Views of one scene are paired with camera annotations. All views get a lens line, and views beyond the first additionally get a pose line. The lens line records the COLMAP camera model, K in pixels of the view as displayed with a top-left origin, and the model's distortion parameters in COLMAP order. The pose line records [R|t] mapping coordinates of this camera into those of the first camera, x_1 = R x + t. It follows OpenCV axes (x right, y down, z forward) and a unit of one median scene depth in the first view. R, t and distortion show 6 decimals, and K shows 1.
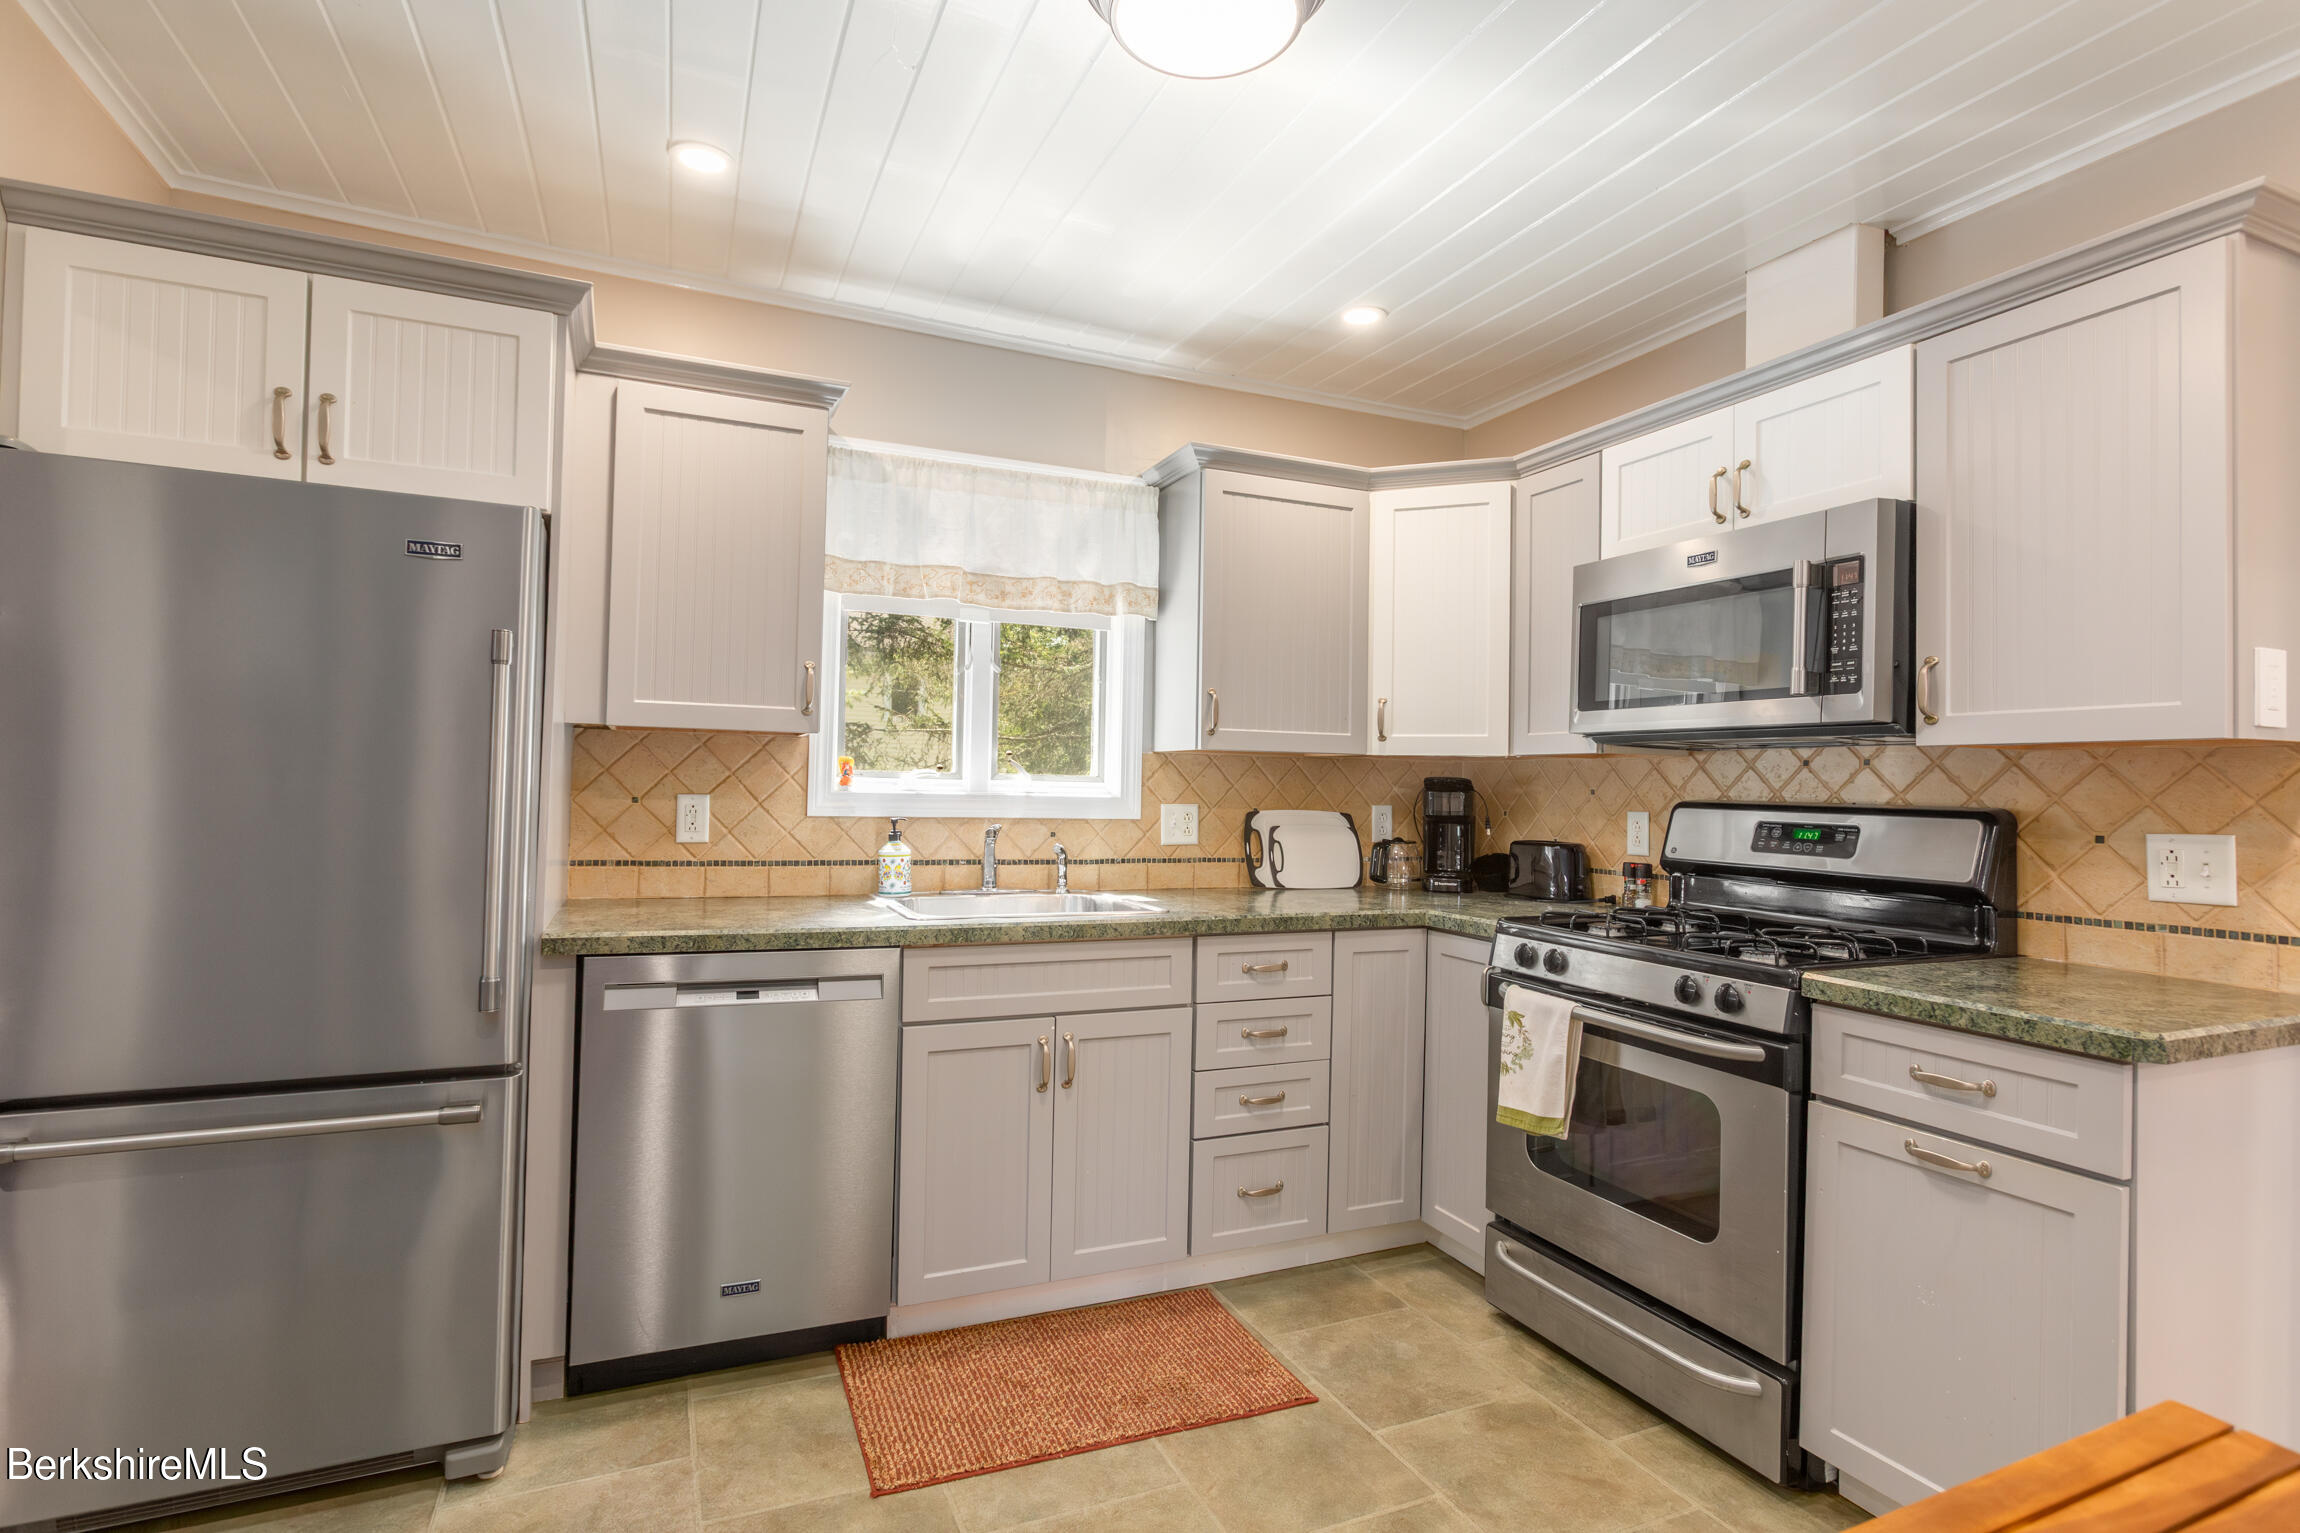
lens RADIAL K [[1118.5, 0, 1150.0], [0, 1118.5, 766.5], [0, 0, 1]] dist [-0.005301, 0.000639]
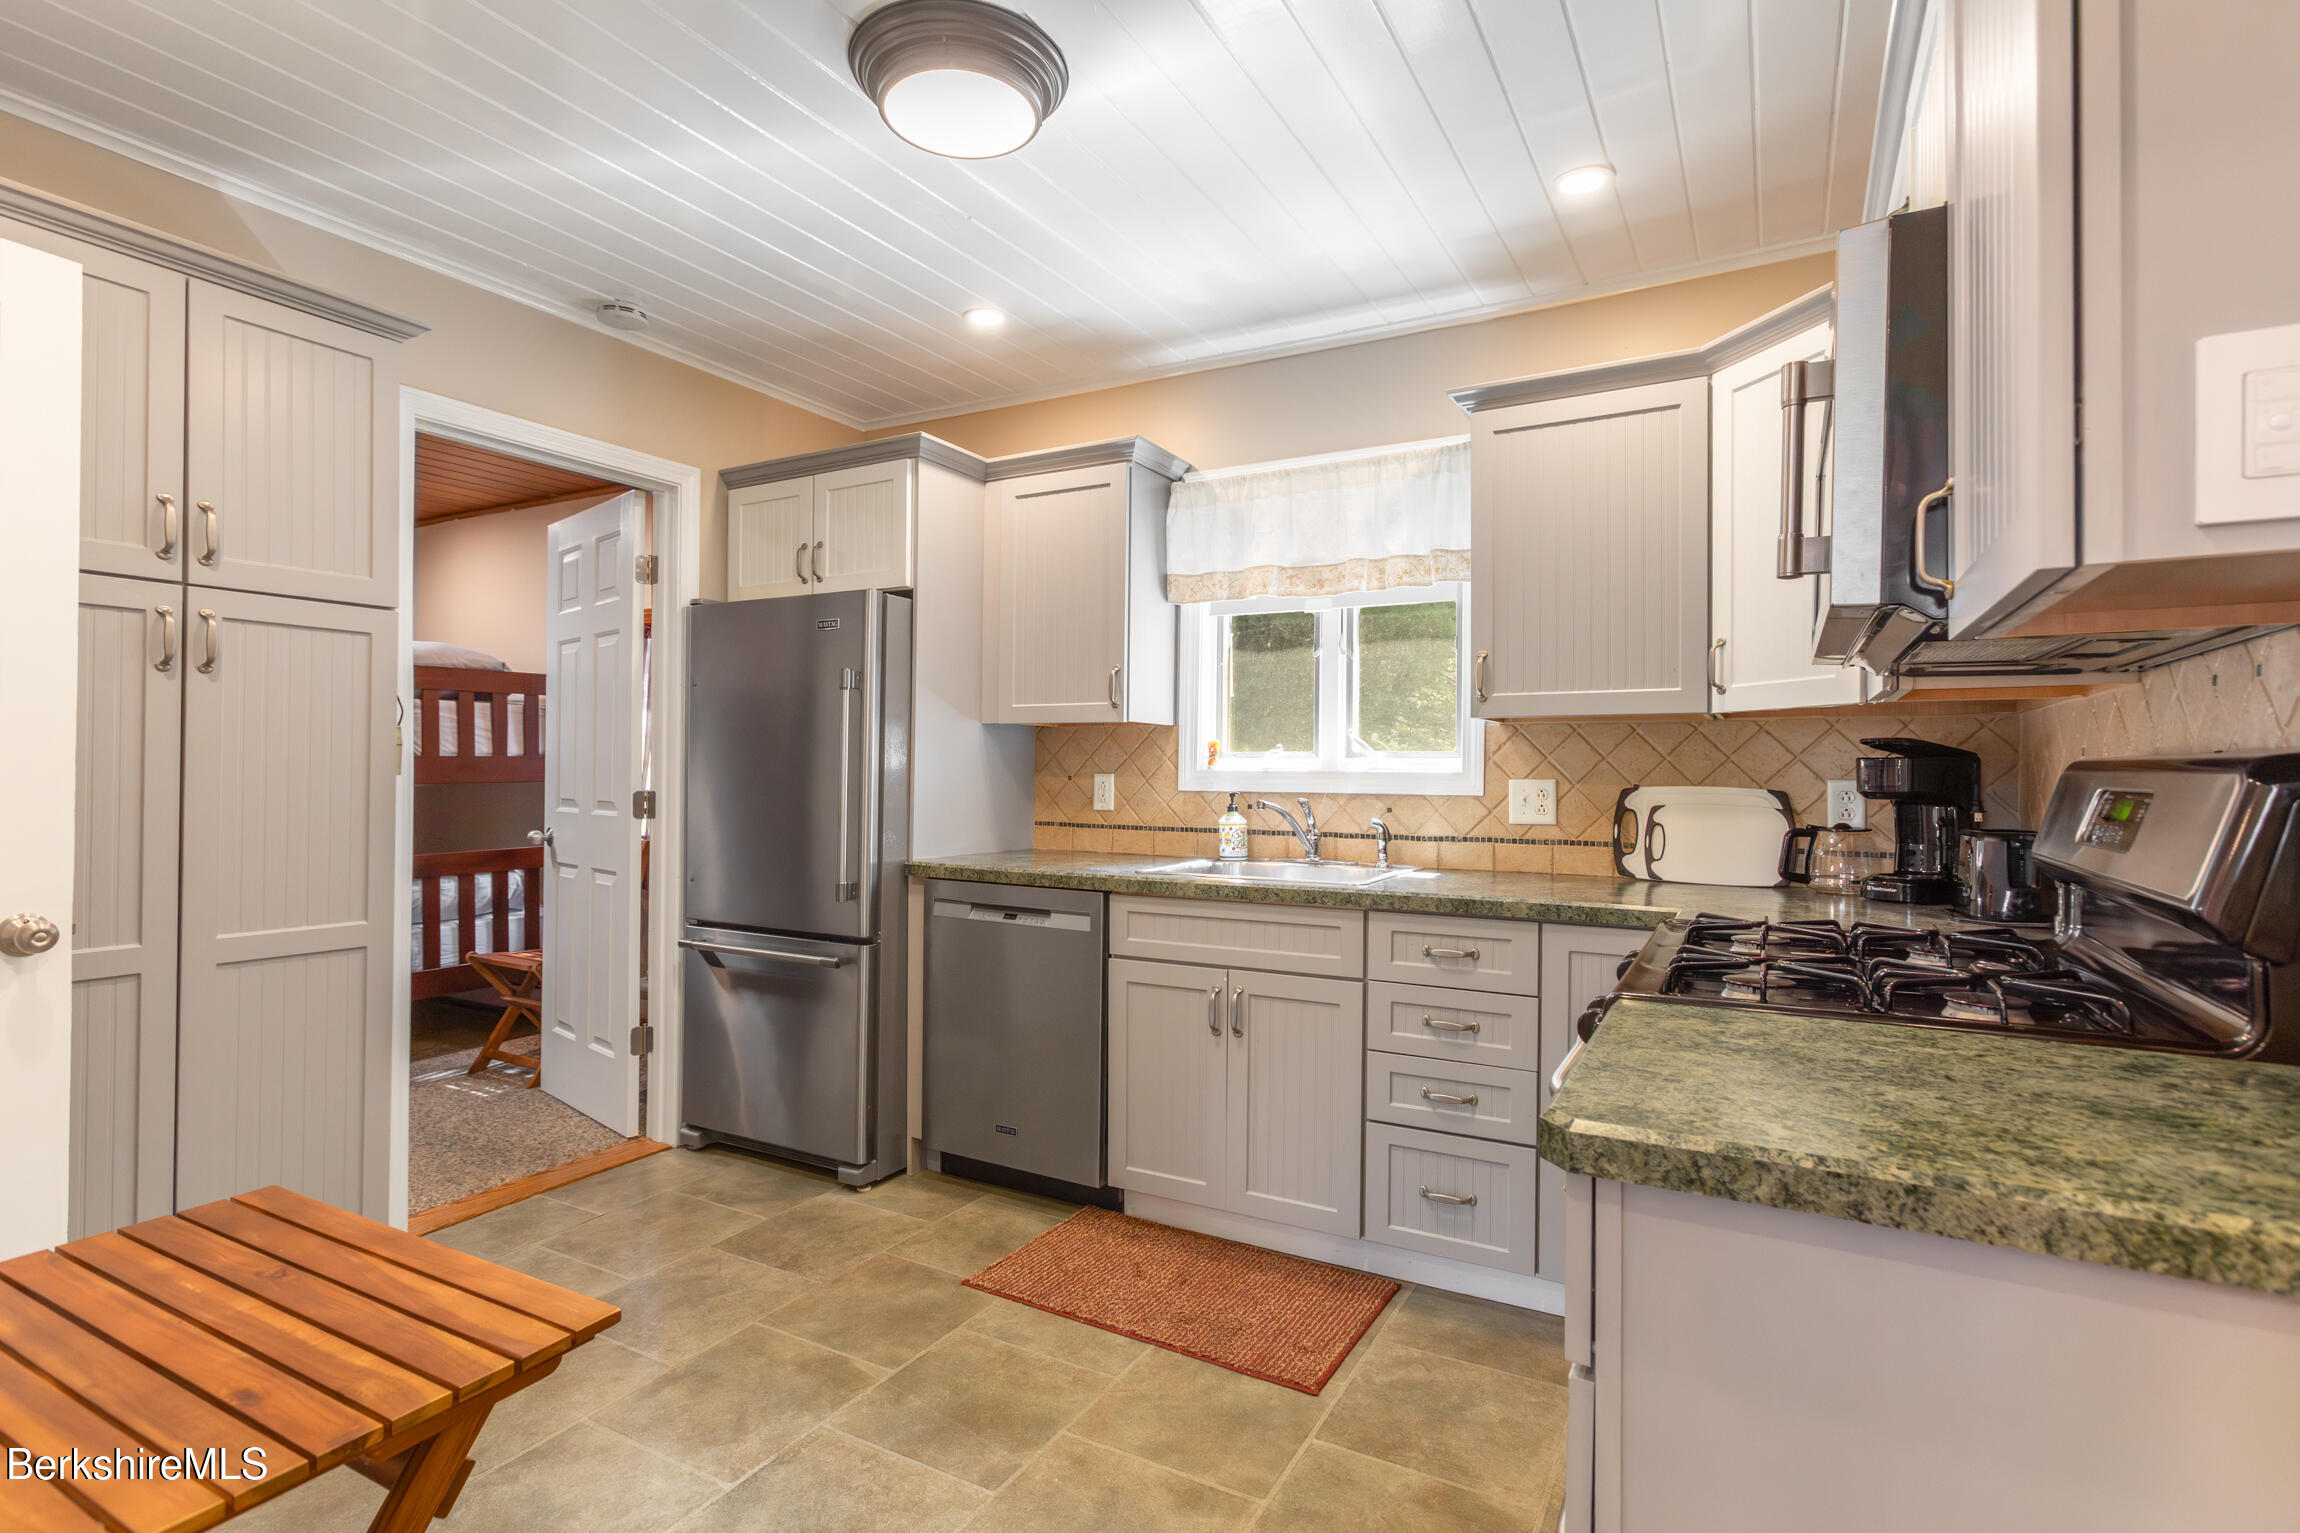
lens RADIAL K [[1108.0, 0, 1150.0], [0, 1108.0, 766.5], [0, 0, 1]] dist [0.001197, 0.001468]
pose [[0.601087, -0.021106, -0.798905, 0.698276], [0.020179, 0.999733, -0.011229, 0.033828], [0.798929, -0.009372, 0.601353, 0.271872]]
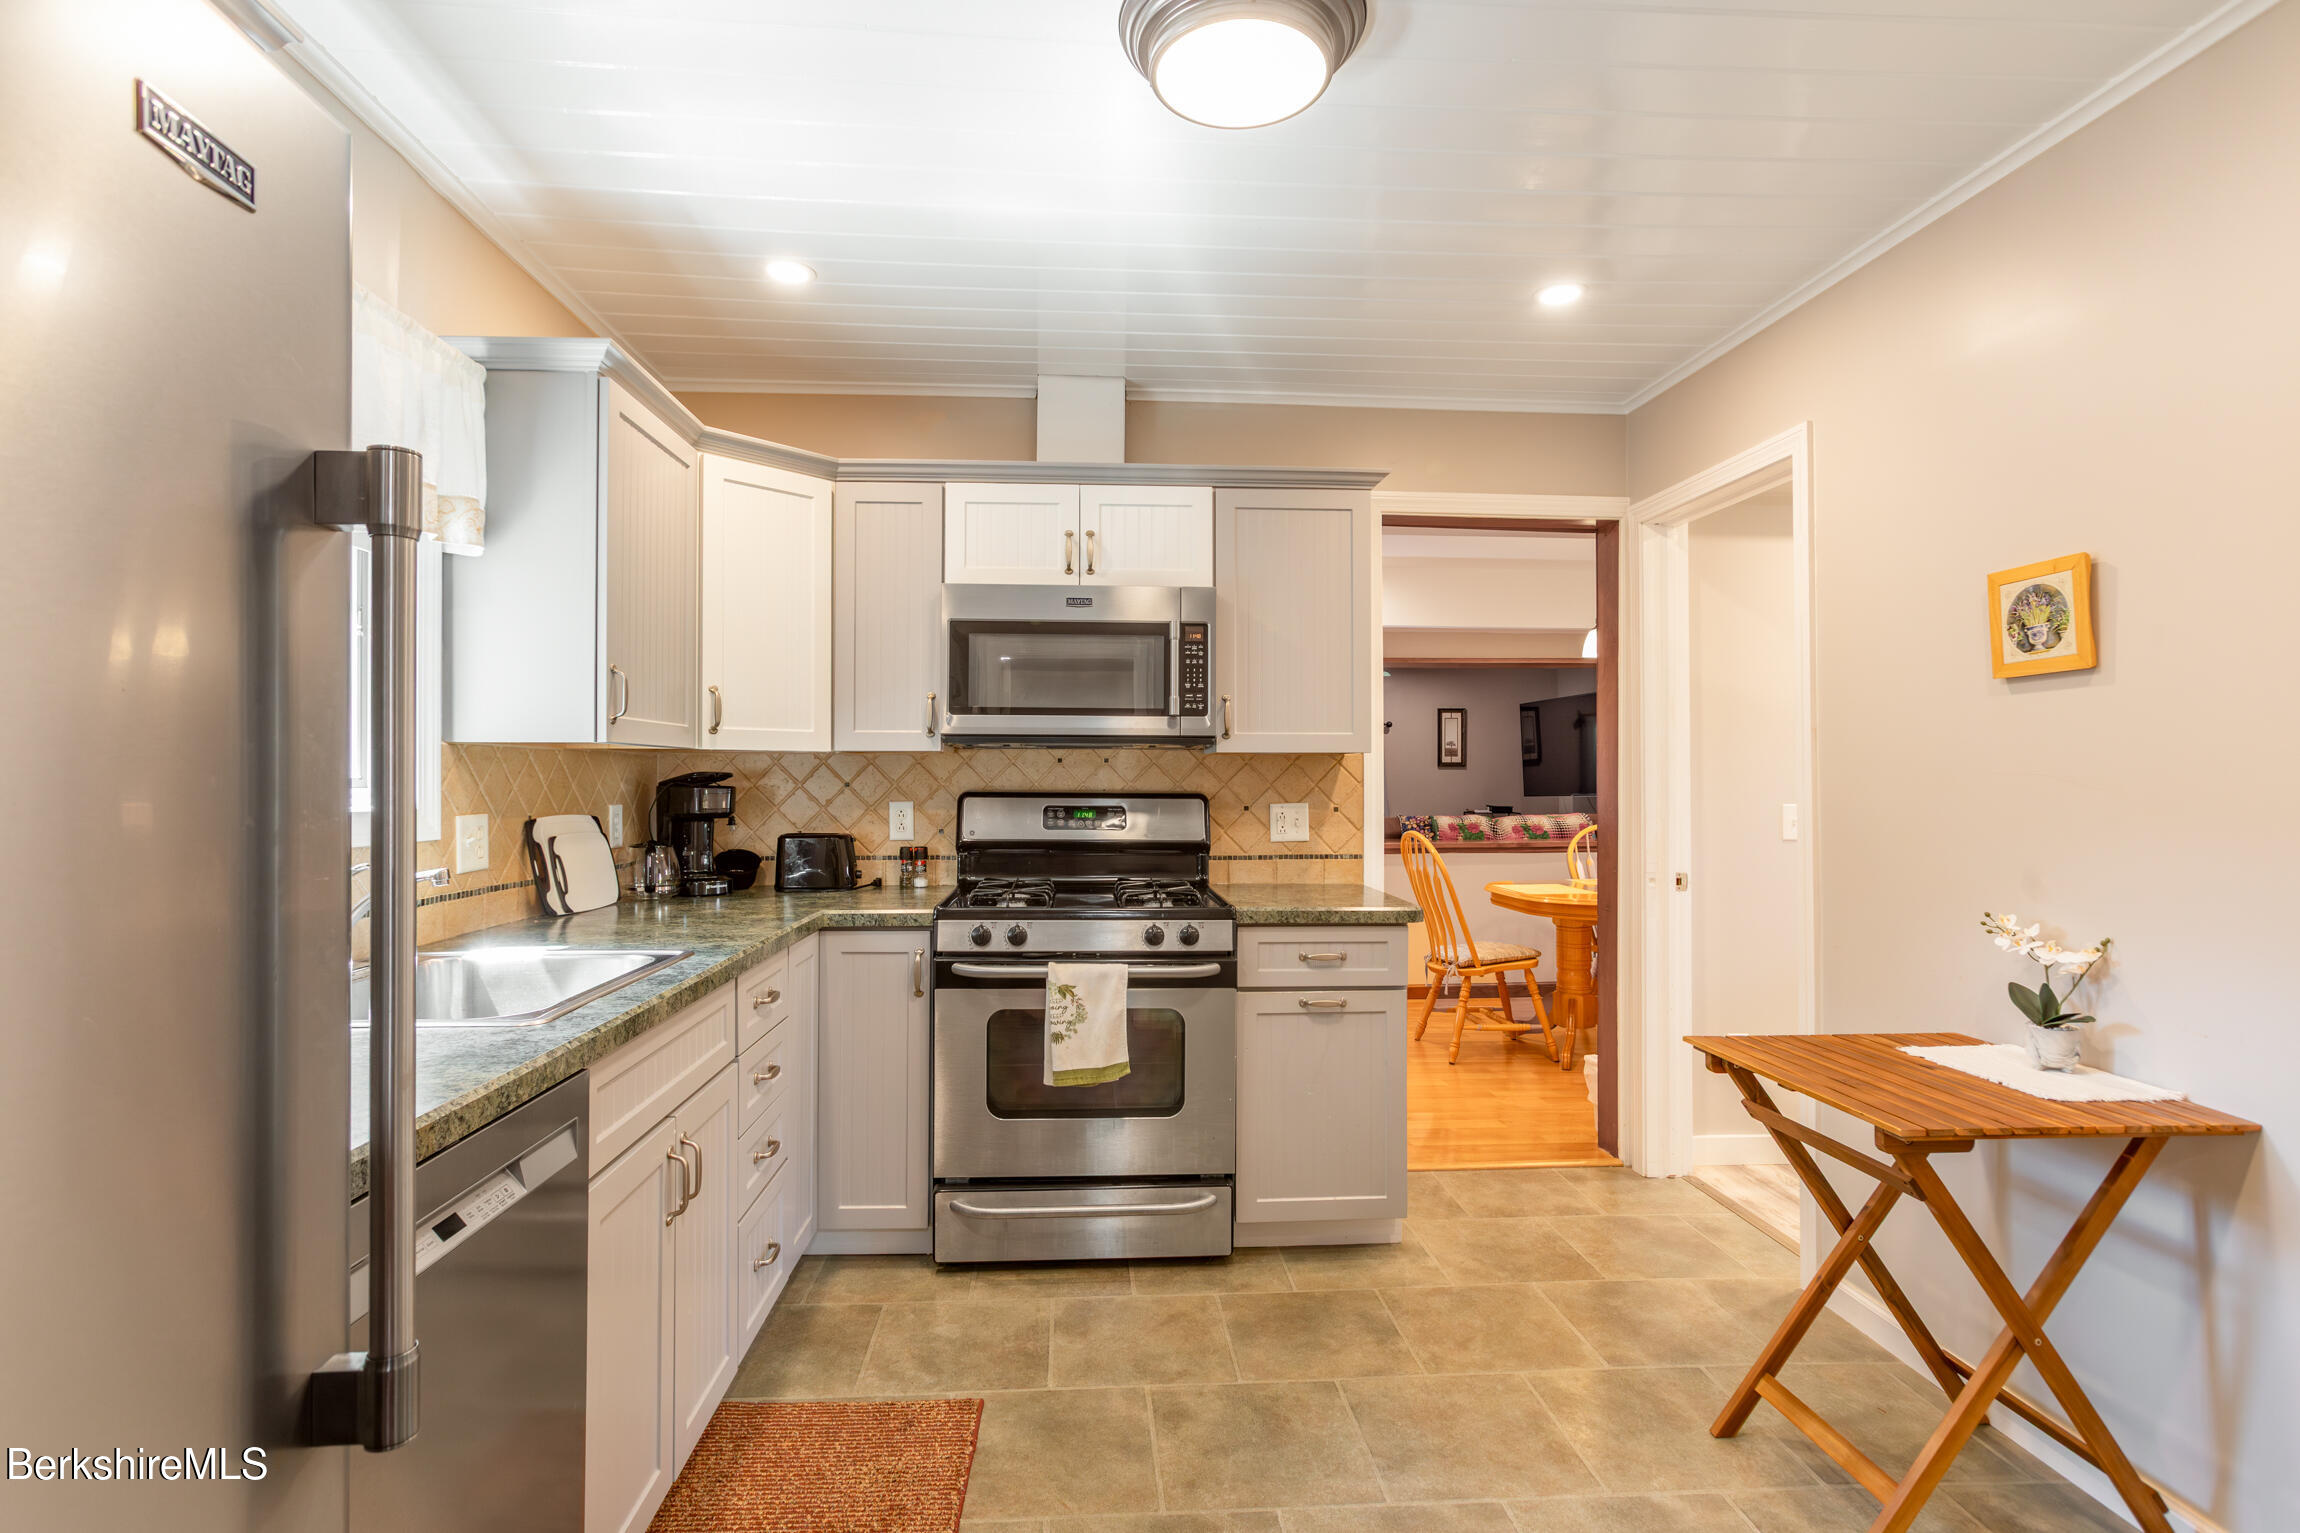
lens RADIAL K [[1089.9, 0, 1135.6], [0, 1089.9, 768.5], [0, 0, 1]] dist [-0.045310, 0.000291]
pose [[0.347237, -0.009355, 0.937731, -0.587816], [-0.011151, 0.999838, 0.014104, -0.012759], [-0.937711, -0.015354, 0.347077, 0.457918]]
